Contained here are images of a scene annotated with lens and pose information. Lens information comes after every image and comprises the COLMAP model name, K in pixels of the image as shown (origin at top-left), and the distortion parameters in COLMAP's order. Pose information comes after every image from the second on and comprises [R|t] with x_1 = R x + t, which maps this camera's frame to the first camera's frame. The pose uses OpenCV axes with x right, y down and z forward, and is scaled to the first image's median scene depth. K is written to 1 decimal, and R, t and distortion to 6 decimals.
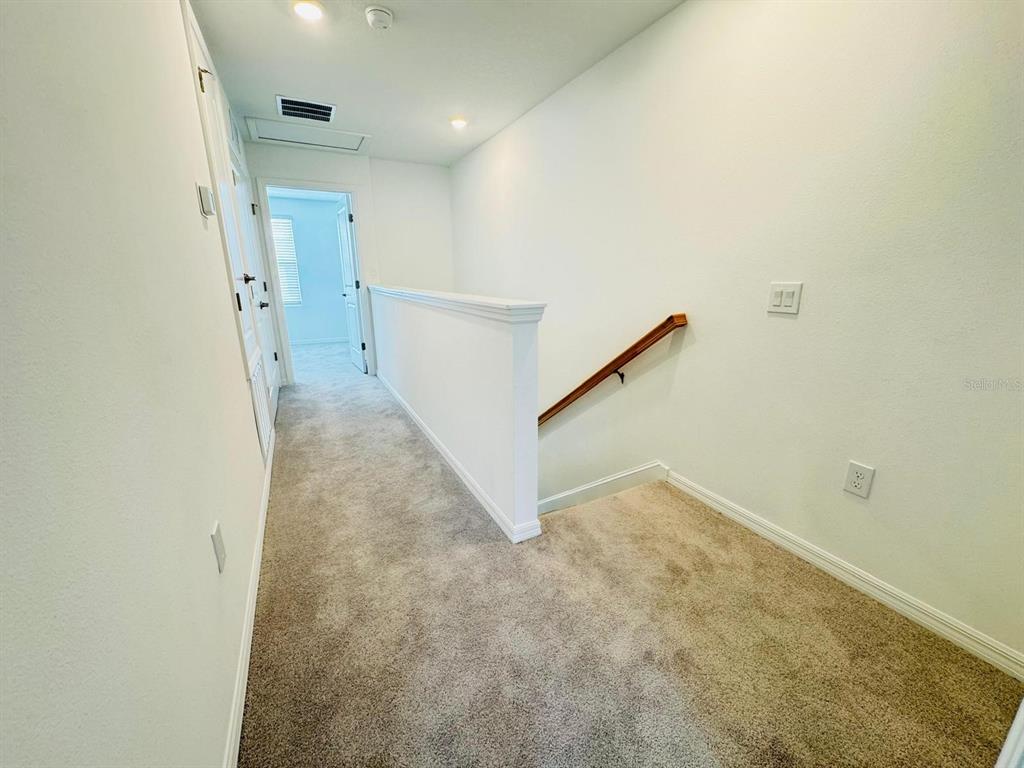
lens RADIAL K [[408.3, 0, 513.0], [0, 408.3, 379.8], [0, 0, 1]] dist [-0.002245, -0.000128]
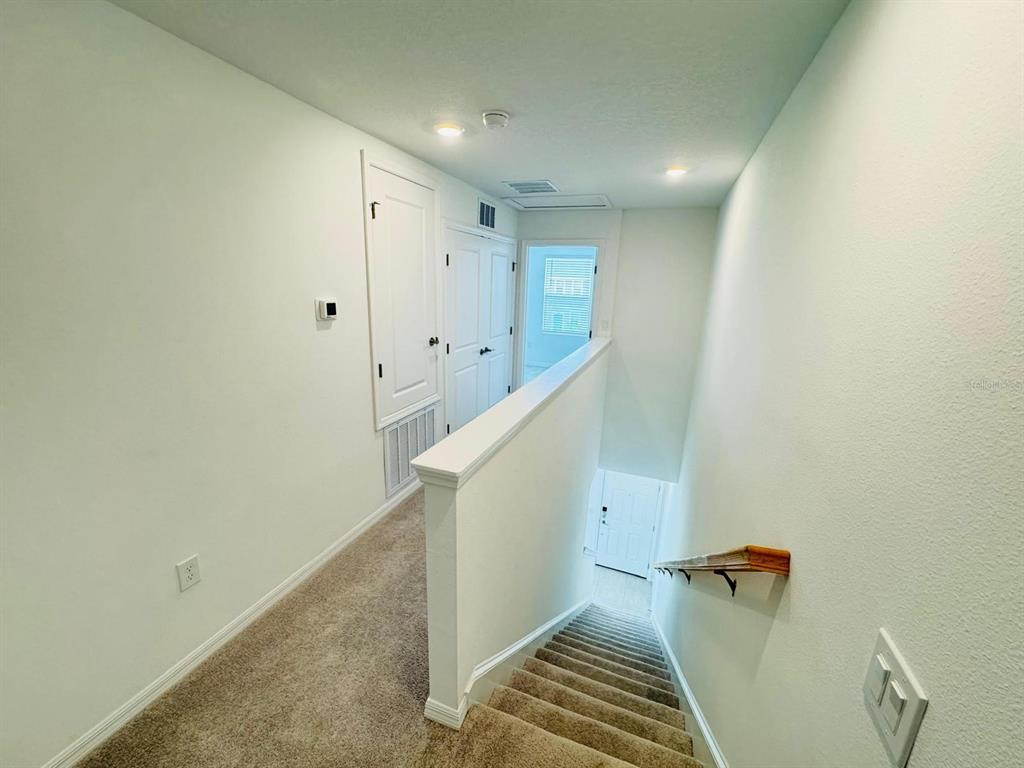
lens RADIAL K [[408.3, 0, 513.0], [0, 408.3, 379.8], [0, 0, 1]] dist [-0.002245, -0.000128]
pose [[0.666453, 0.201848, -0.717703, 0.491313], [-0.223831, 0.972415, 0.065636, -0.313958], [0.711154, 0.116900, 0.693249, 0.380110]]
